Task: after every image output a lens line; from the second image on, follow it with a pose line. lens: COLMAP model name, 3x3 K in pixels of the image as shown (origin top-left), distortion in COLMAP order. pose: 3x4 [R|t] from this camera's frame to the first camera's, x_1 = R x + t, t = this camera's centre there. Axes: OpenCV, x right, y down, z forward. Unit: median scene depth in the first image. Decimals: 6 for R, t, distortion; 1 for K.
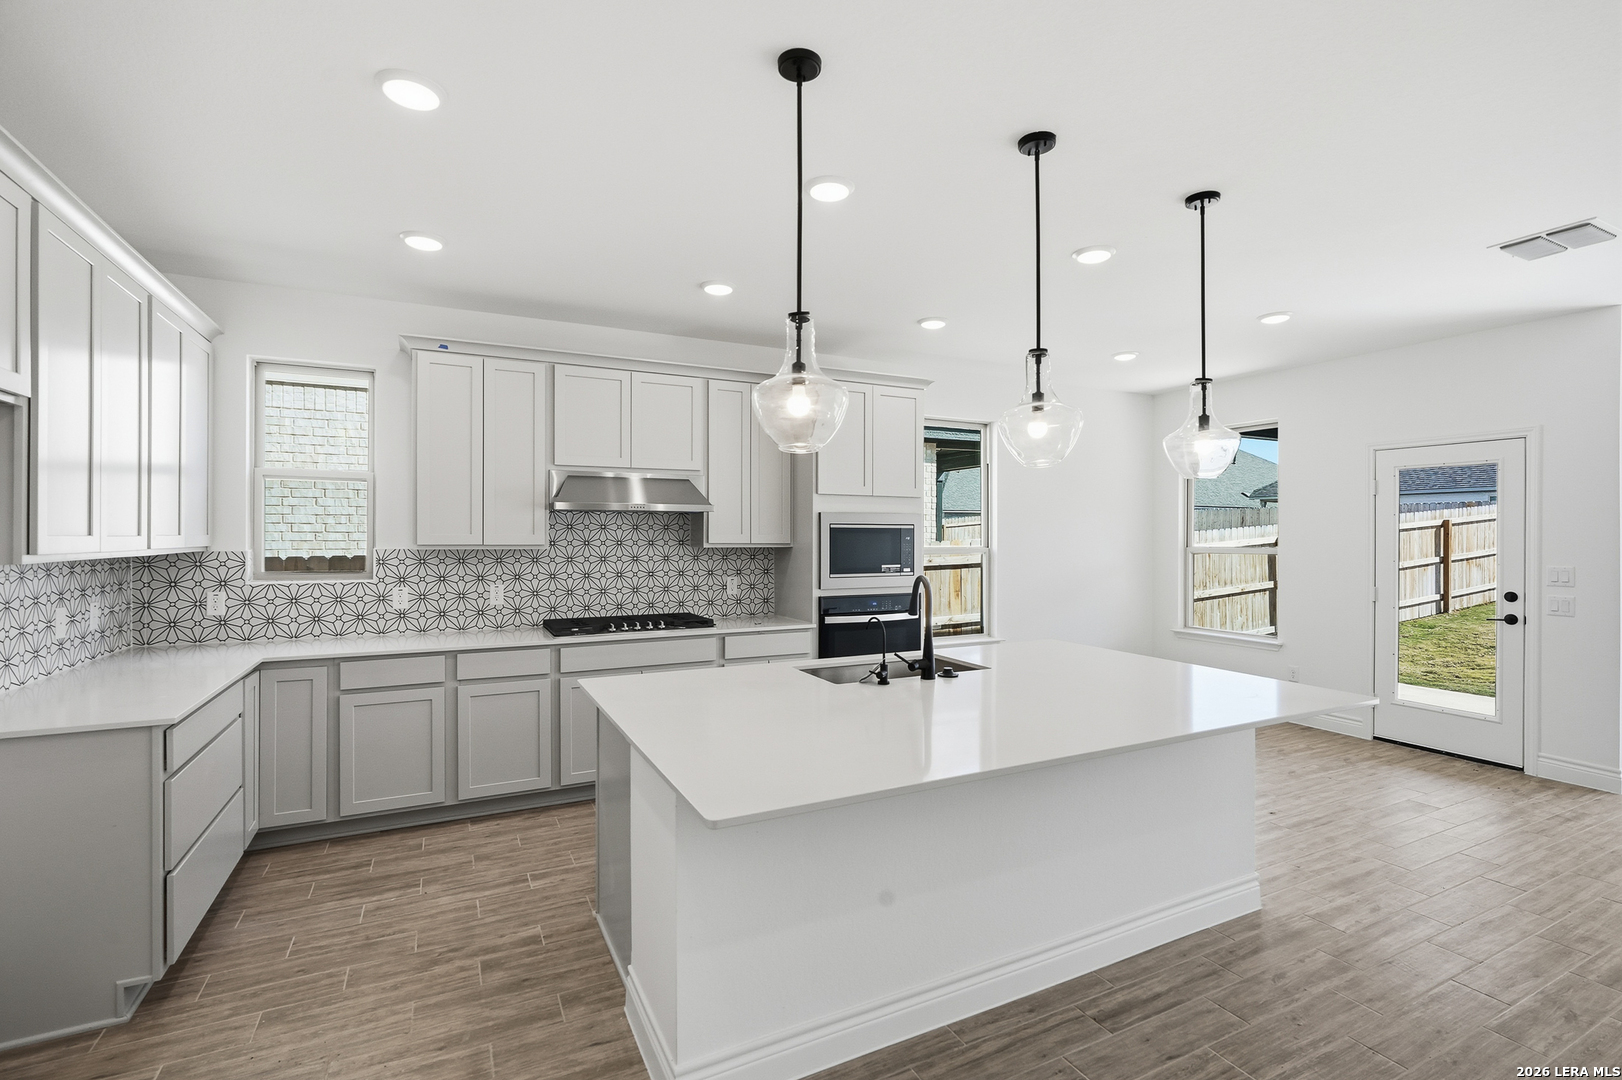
lens RADIAL K [[734.3, 0, 808.9], [0, 734.3, 536.4], [0, 0, 1]] dist [-0.014796, 0.006134]
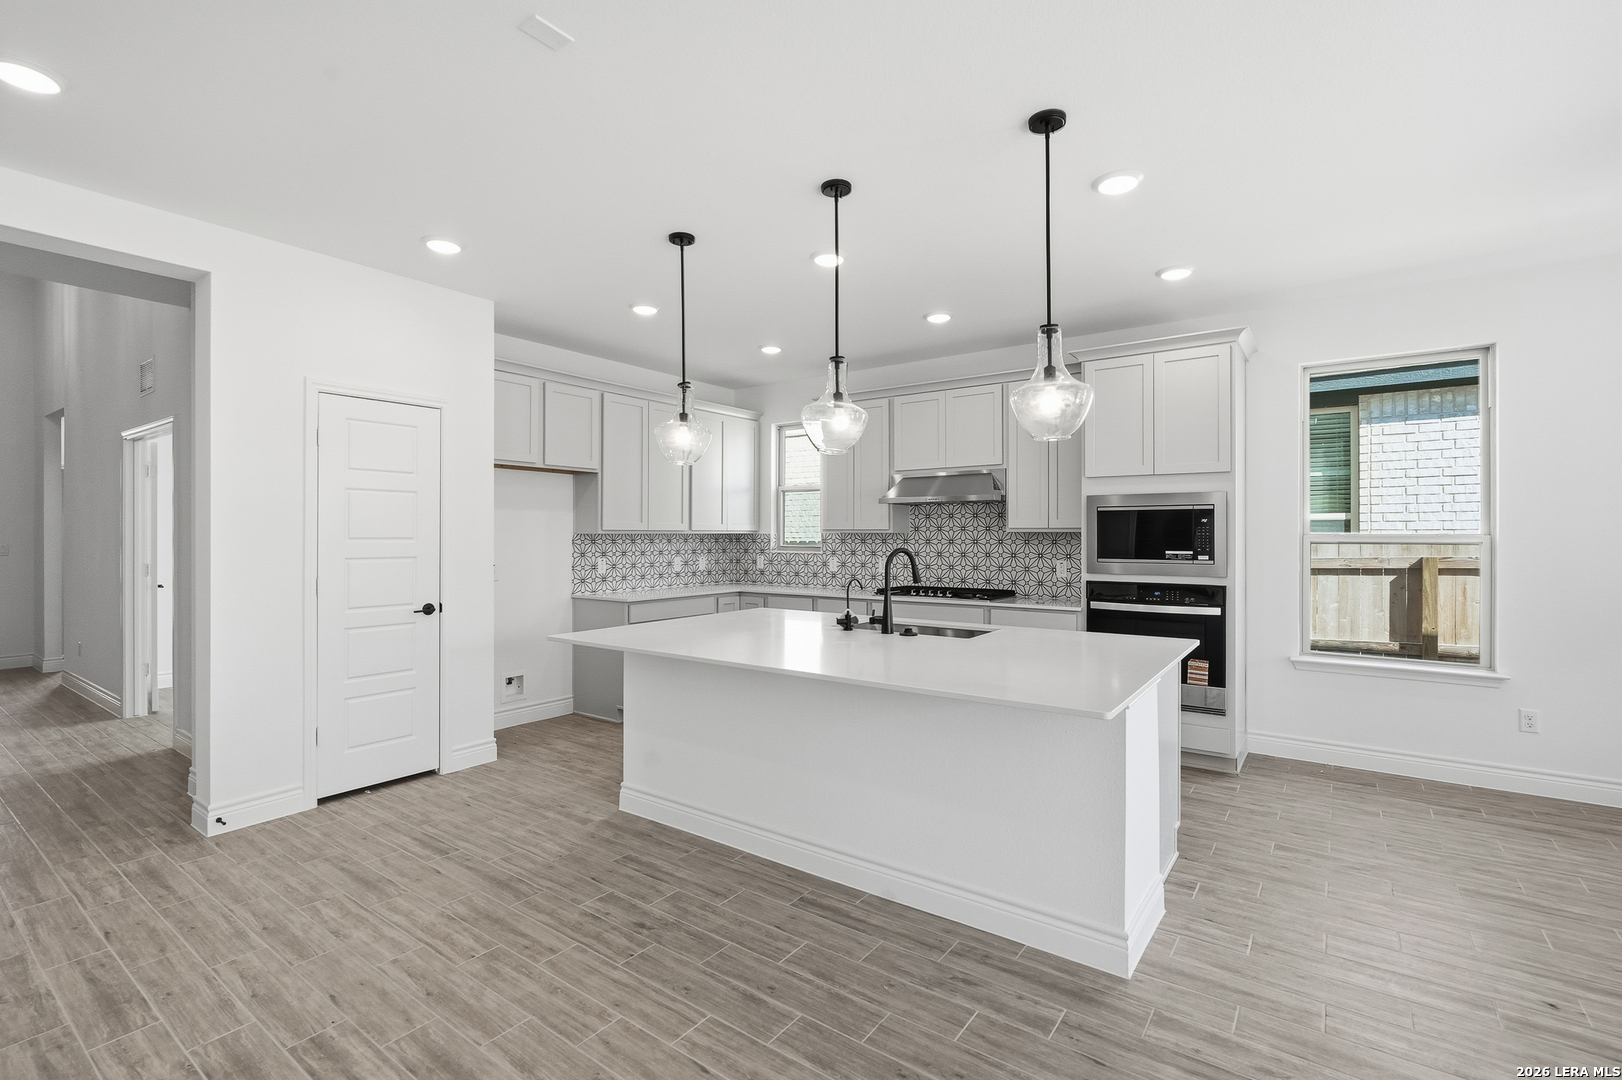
lens RADIAL K [[734.3, 0, 808.9], [0, 734.3, 536.4], [0, 0, 1]] dist [-0.014796, 0.006134]
pose [[0.458752, 0.000315, -0.888564, 0.801785], [-0.000048, 1.000000, 0.000330, 0.024205], [0.888564, -0.000109, 0.458752, 0.233630]]
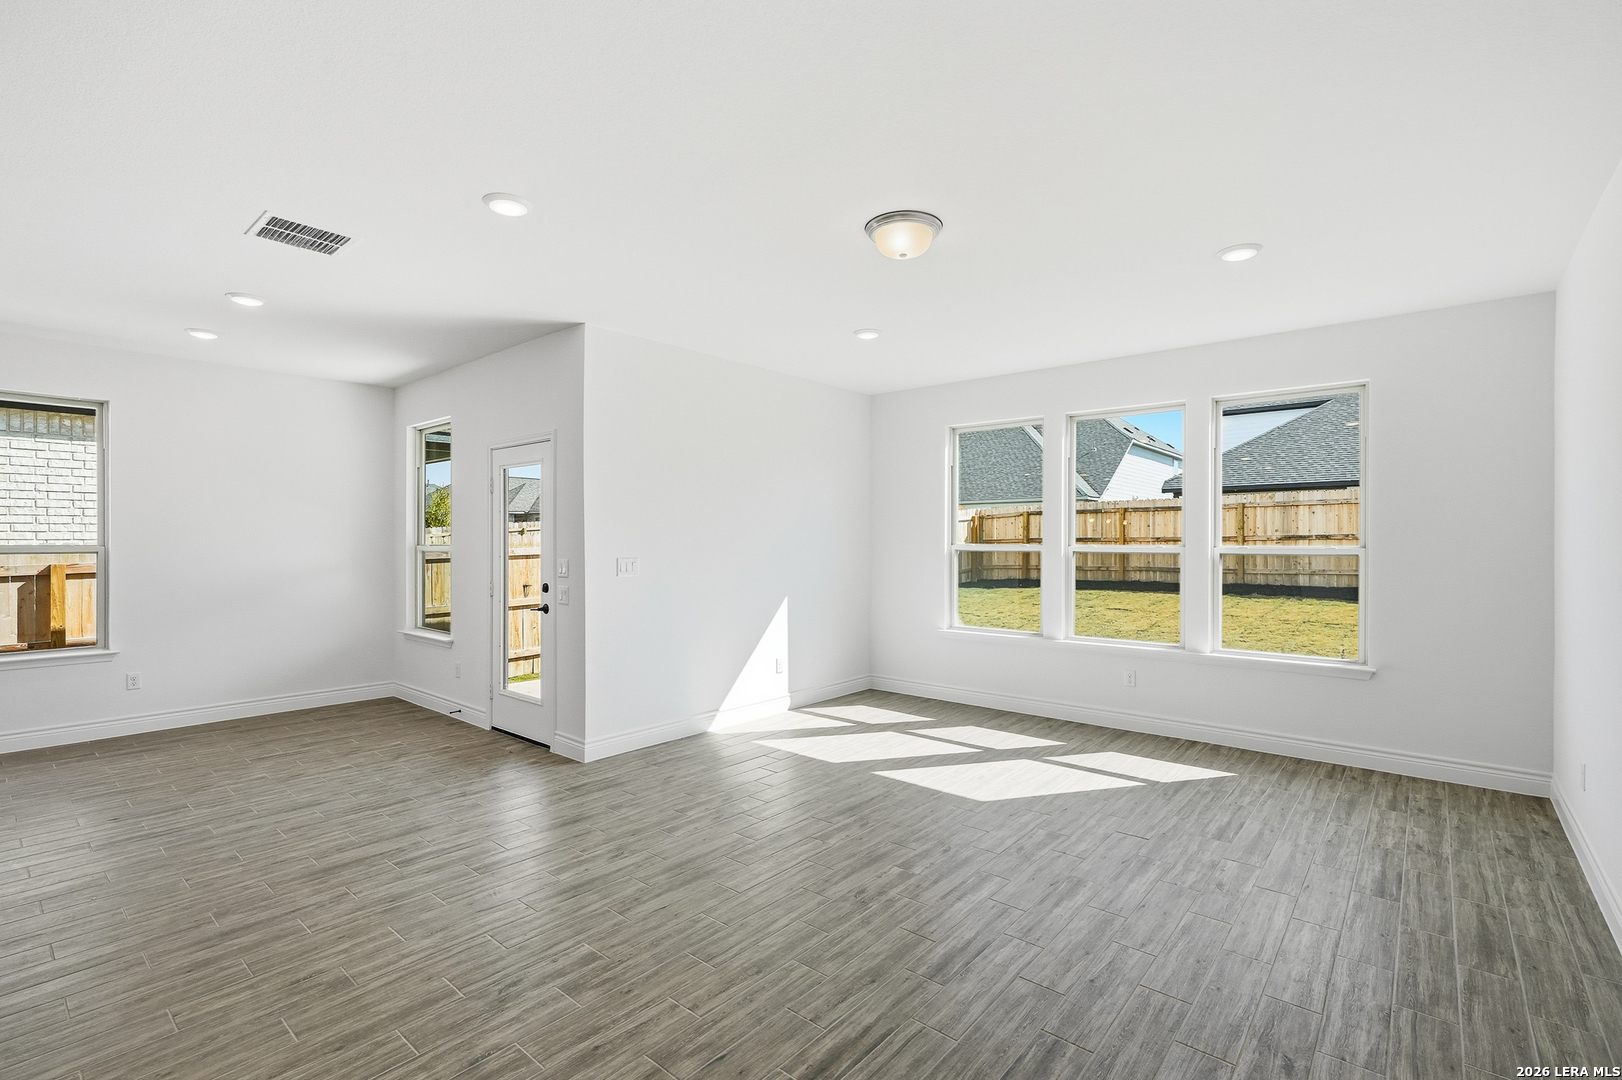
lens RADIAL K [[733.9, 0, 806.2], [0, 733.9, 542.4], [0, 0, 1]] dist [-0.002010, 0.001255]
pose [[0.922470, -0.000907, 0.386067, 0.990473], [0.000634, 0.999999, 0.000833, 0.016214], [-0.386068, -0.000524, 0.922470, -0.166348]]
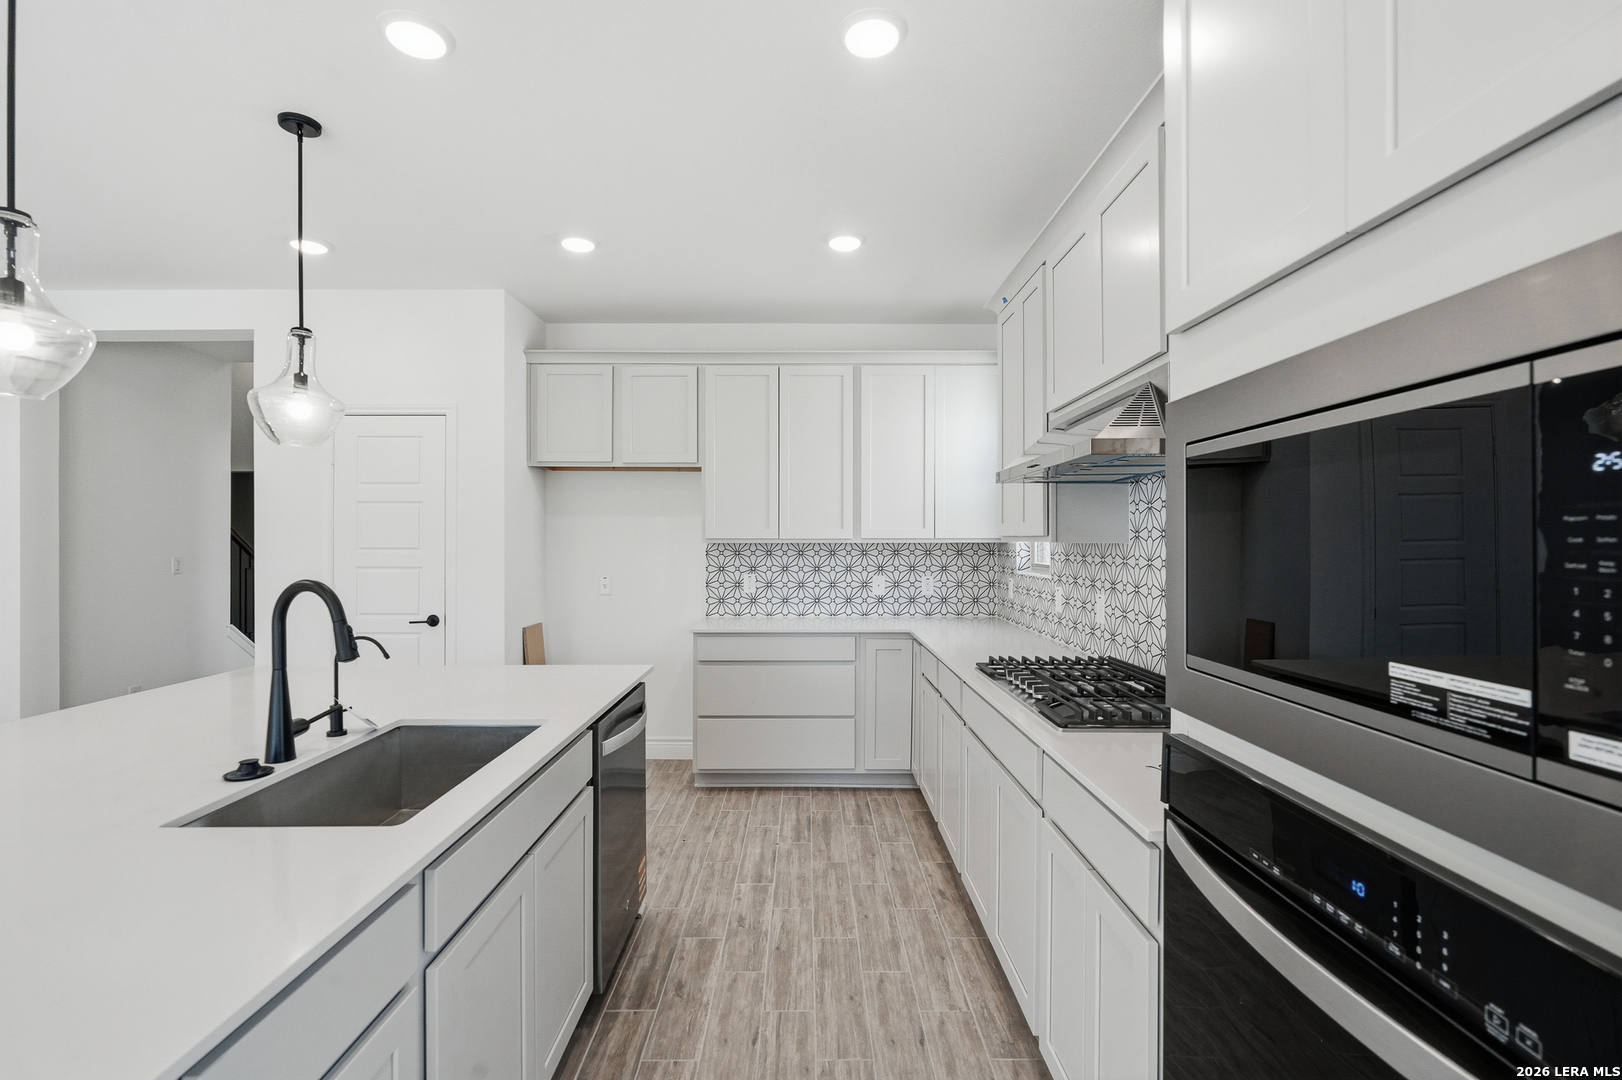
lens RADIAL K [[734.3, 0, 808.9], [0, 734.3, 536.4], [0, 0, 1]] dist [-0.014796, 0.006134]
pose [[-0.444396, -0.007438, -0.895799, 0.333599], [-0.002459, 0.999972, -0.007083, 0.017056], [0.895827, -0.000945, -0.444402, 1.109107]]
